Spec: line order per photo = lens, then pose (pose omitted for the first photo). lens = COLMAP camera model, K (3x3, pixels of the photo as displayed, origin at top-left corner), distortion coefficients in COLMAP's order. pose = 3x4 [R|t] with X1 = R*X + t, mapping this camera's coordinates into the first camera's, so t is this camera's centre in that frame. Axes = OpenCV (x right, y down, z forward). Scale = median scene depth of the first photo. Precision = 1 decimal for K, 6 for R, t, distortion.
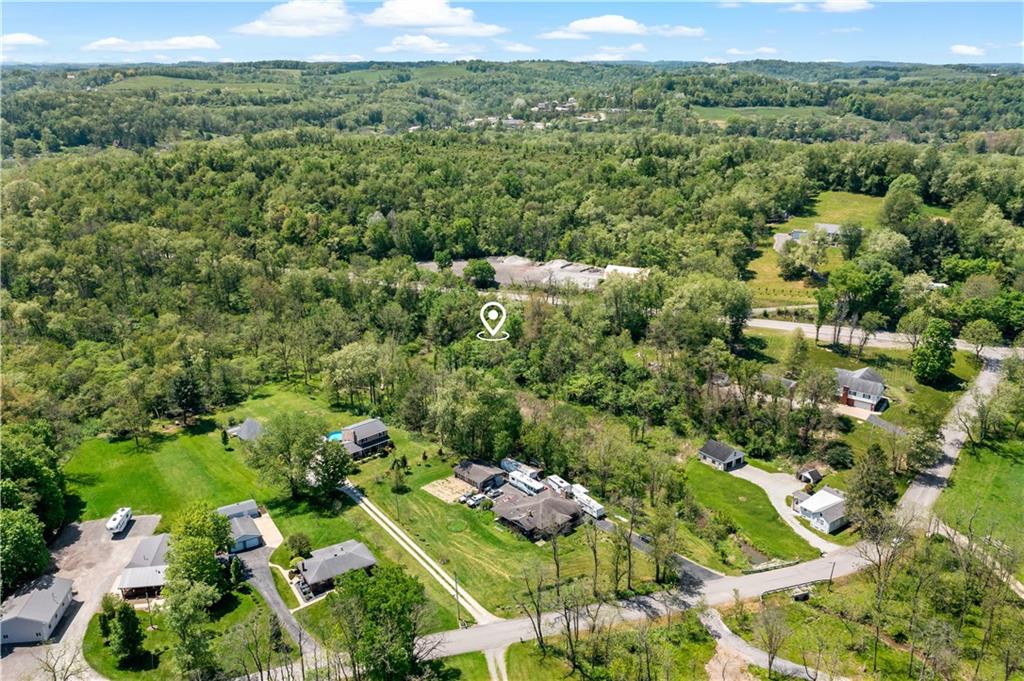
lens RADIAL K [[814.7, 0, 509.8], [0, 814.7, 342.1], [0, 0, 1]] dist [-0.013099, 0.006267]
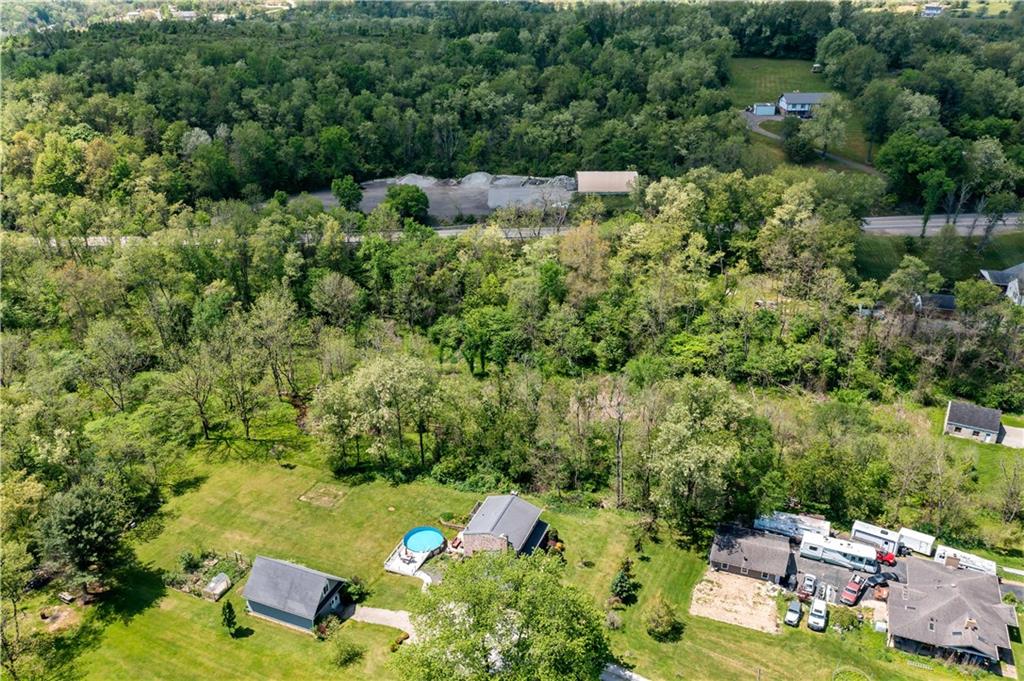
lens RADIAL K [[823.3, 0, 512.0], [0, 823.3, 340.5], [0, 0, 1]] dist [-0.008438, -0.000011]
pose [[0.907141, -0.187124, 0.376936, -0.280590], [0.145179, 0.979867, 0.137051, -0.066289], [-0.394993, -0.069602, 0.916044, 0.398751]]
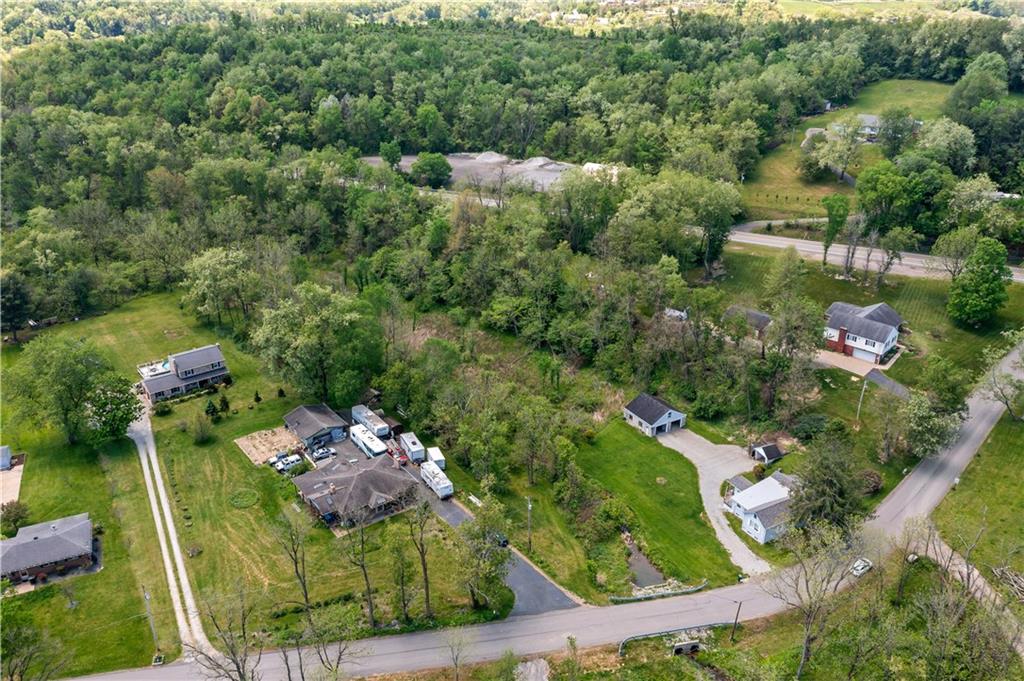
lens RADIAL K [[814.7, 0, 509.8], [0, 814.7, 342.1], [0, 0, 1]] dist [-0.013099, 0.006267]
pose [[0.993864, 0.042475, -0.102125, 0.158467], [-0.031737, 0.994012, 0.104562, 0.000393], [0.105955, -0.100679, 0.989261, 0.205882]]
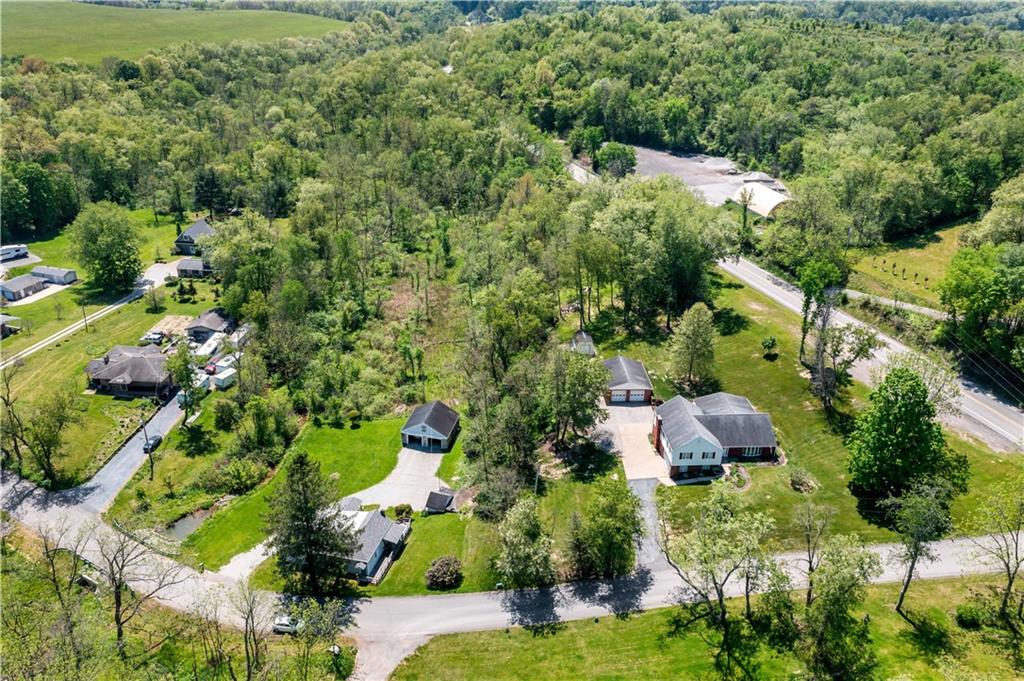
lens RADIAL K [[814.7, 0, 509.8], [0, 814.7, 342.1], [0, 0, 1]] dist [-0.013099, 0.006267]
pose [[0.666960, 0.332940, -0.666570, 0.572117], [-0.262809, 0.942235, 0.207667, -0.066230], [0.697206, 0.036675, 0.715932, 0.438773]]
